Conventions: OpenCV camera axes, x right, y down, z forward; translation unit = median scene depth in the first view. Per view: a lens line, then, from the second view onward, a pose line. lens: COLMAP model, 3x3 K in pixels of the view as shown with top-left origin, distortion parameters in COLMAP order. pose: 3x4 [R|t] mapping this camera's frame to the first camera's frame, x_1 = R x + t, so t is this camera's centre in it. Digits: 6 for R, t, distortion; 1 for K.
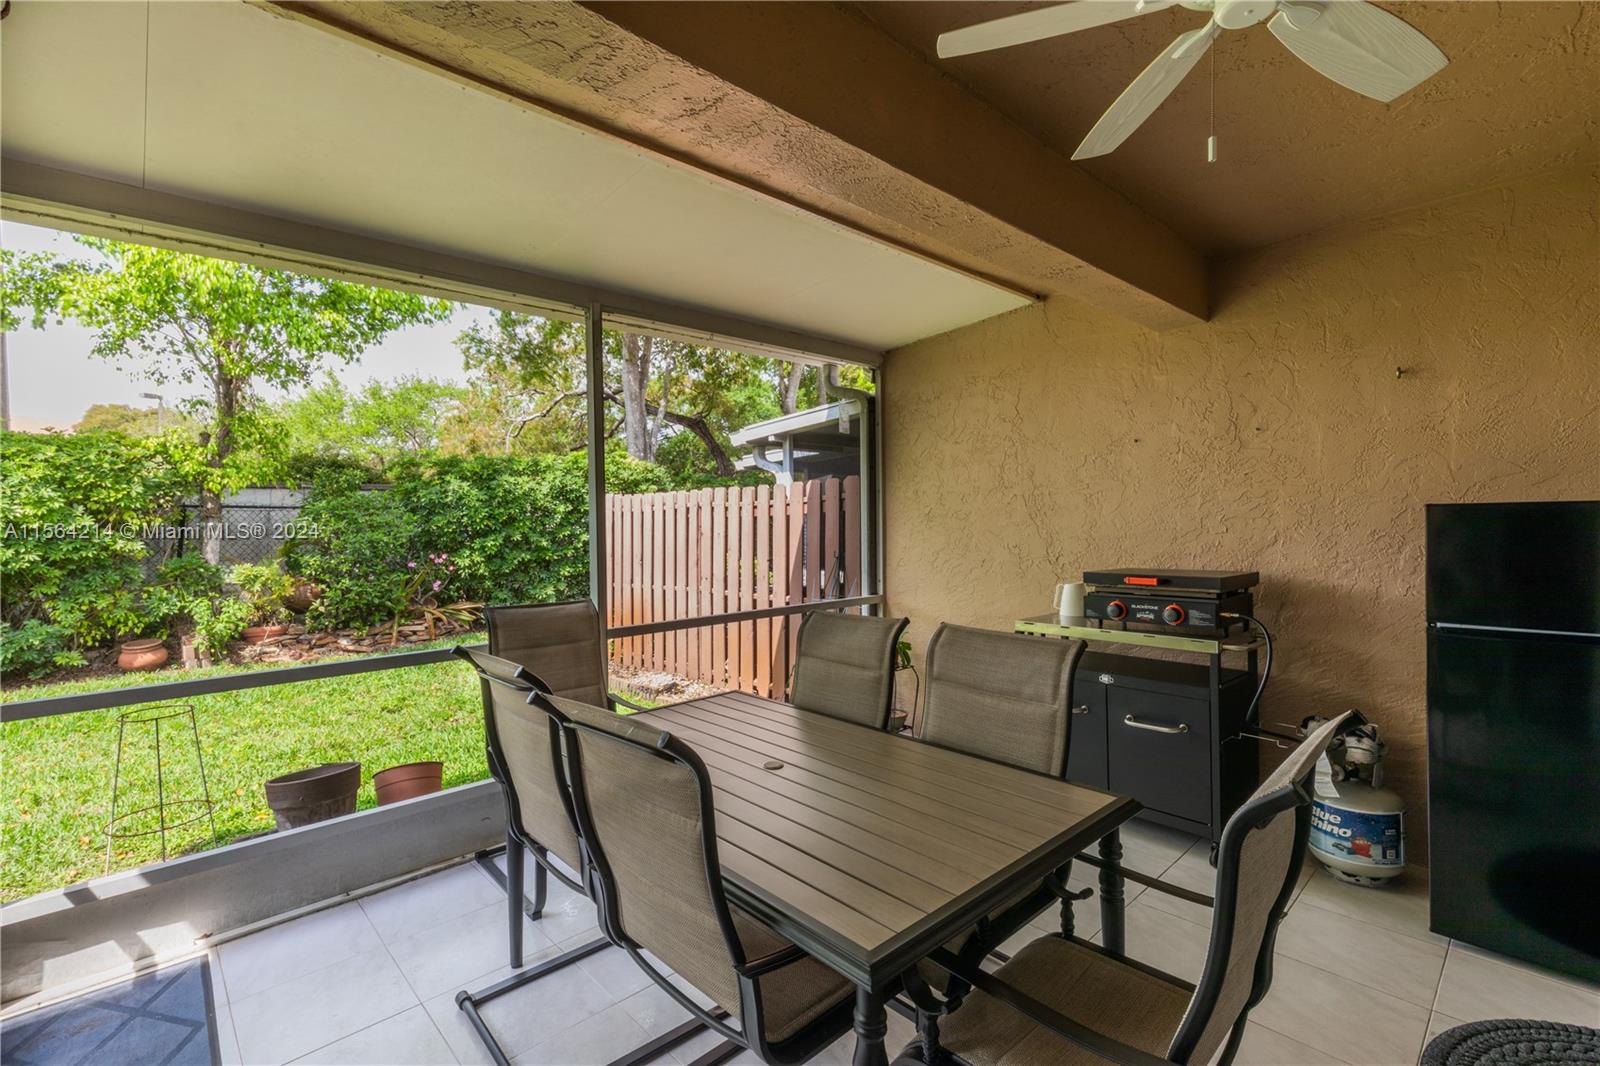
lens RADIAL K [[714.6, 0, 796.1], [0, 714.6, 535.6], [0, 0, 1]] dist [0.003740, -0.000868]
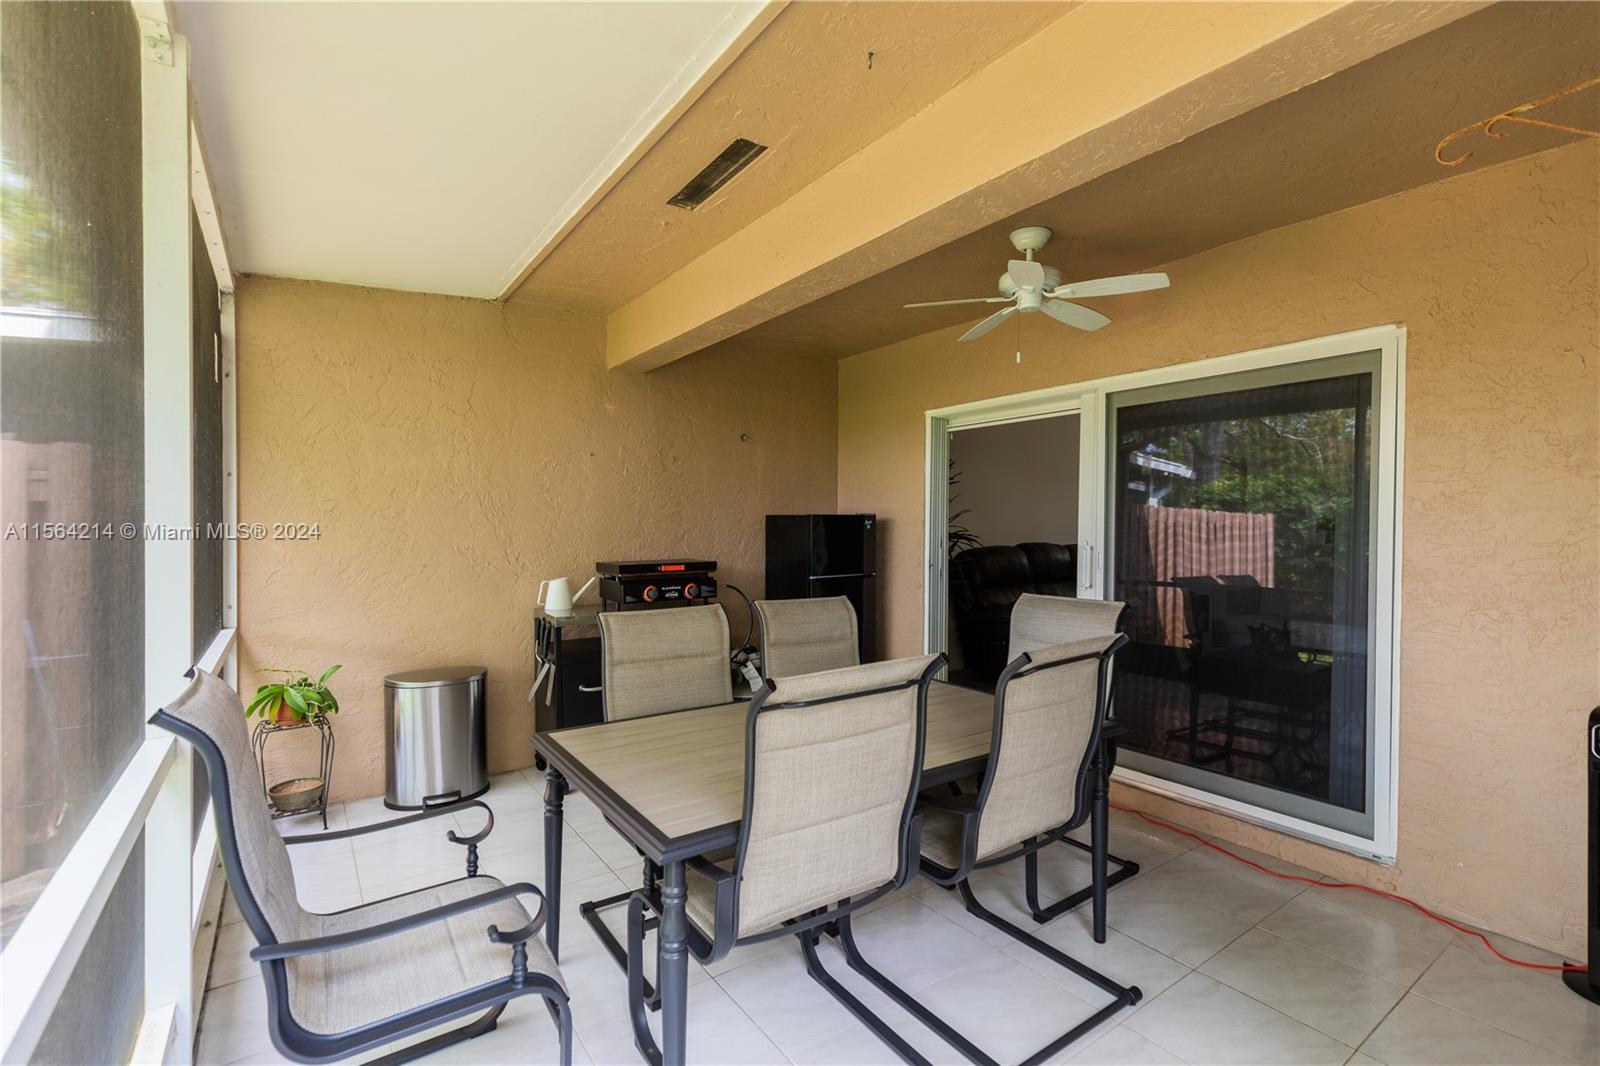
lens RADIAL K [[714.6, 0, 796.1], [0, 714.6, 535.6], [0, 0, 1]] dist [0.003740, -0.000868]
pose [[0.128145, -0.012470, 0.991677, -0.772152], [0.011287, 0.999875, 0.011114, -0.008728], [-0.991691, 0.009769, 0.128270, 0.599436]]
